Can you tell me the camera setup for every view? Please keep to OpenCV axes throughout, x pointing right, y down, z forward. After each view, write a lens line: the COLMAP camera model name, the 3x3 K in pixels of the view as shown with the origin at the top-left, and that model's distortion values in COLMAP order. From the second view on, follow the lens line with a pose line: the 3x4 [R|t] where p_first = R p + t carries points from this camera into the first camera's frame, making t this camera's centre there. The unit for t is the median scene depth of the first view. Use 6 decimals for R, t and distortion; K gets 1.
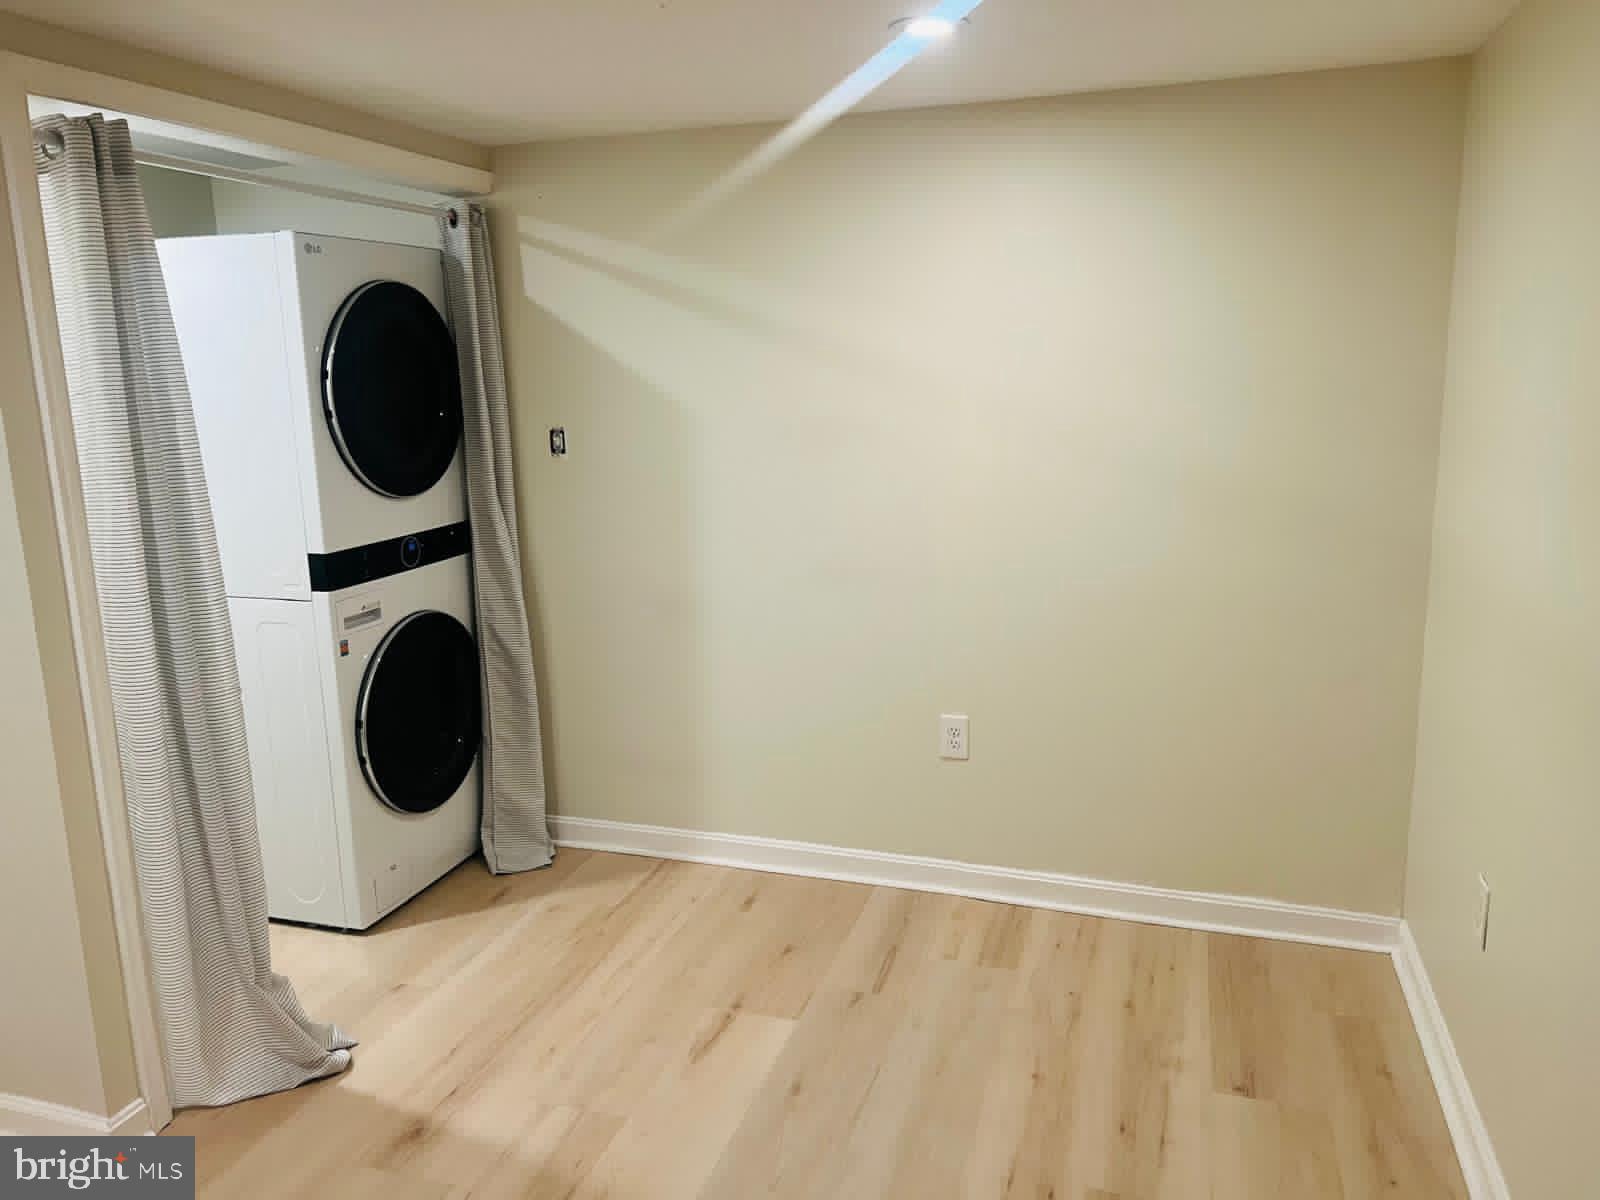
lens RADIAL K [[1177.0, 0, 801.9], [0, 1177.0, 582.4], [0, 0, 1]] dist [0.032523, -0.063486]
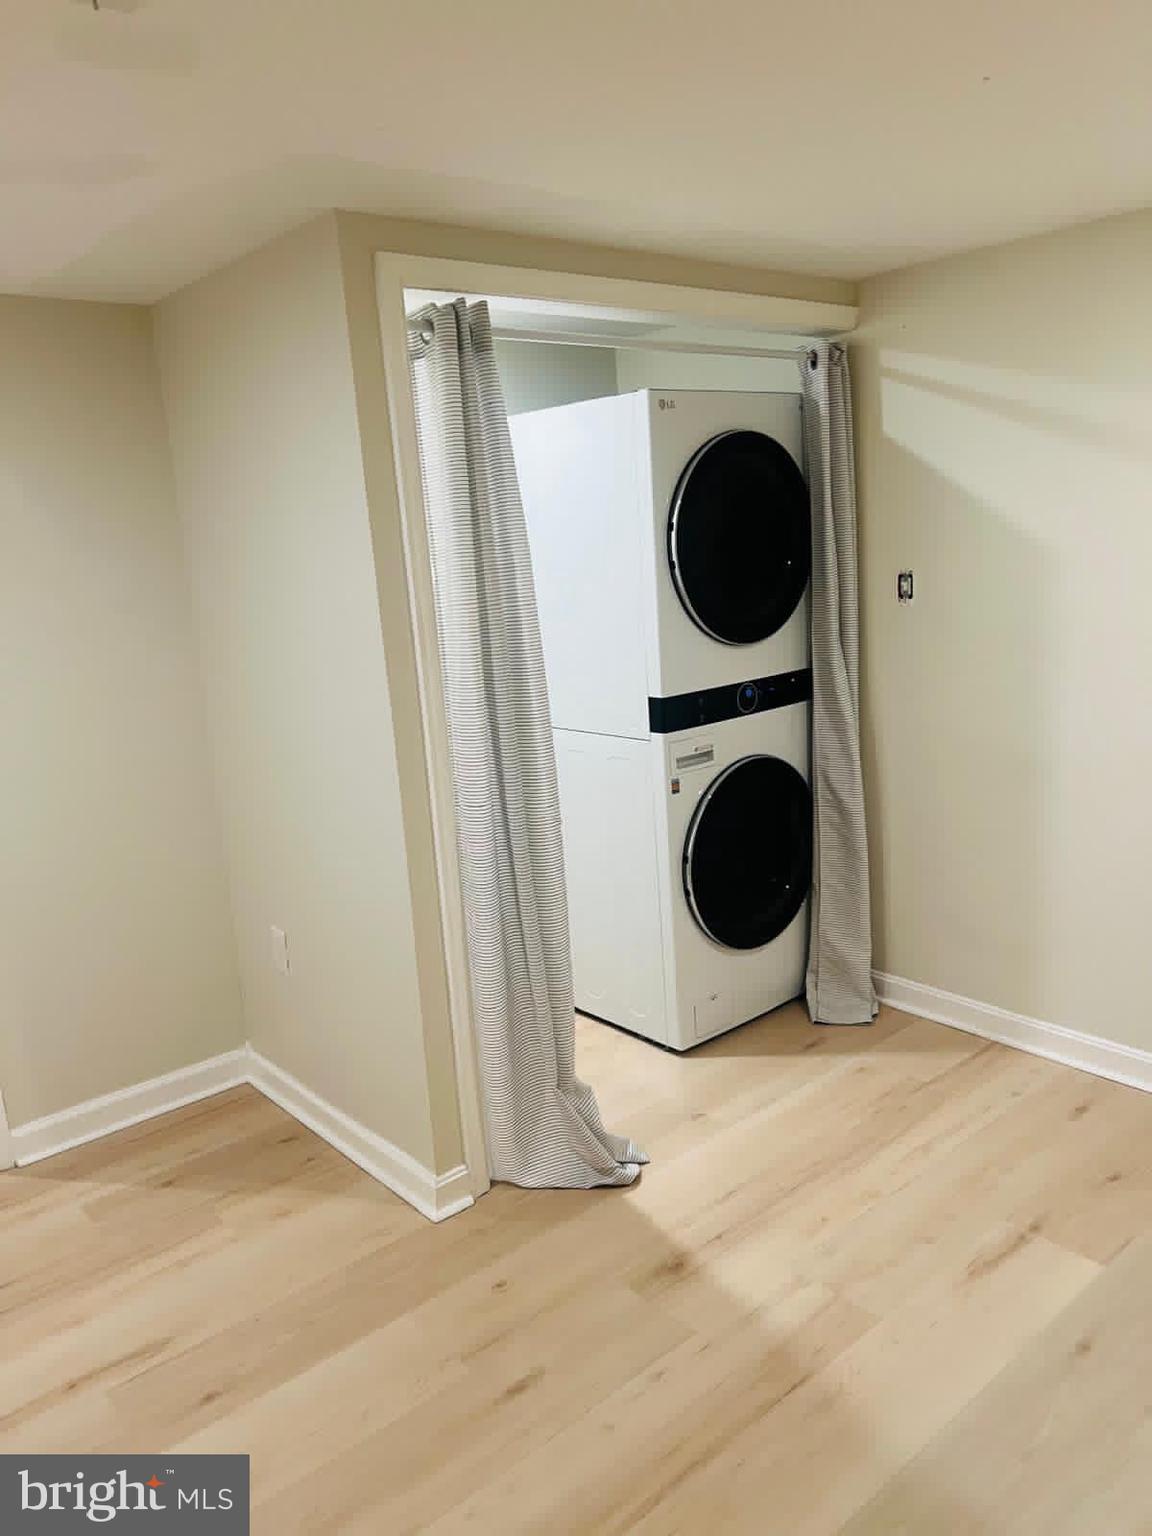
lens RADIAL K [[1129.9, 0, 576.0], [0, 1129.9, 768.0], [0, 0, 1]] dist [0.032523, -0.063486]
pose [[0.849064, 0.075086, -0.522927, 0.062187], [-0.050931, 0.996871, 0.060444, -0.017161], [0.525829, -0.024688, 0.850232, 0.090370]]
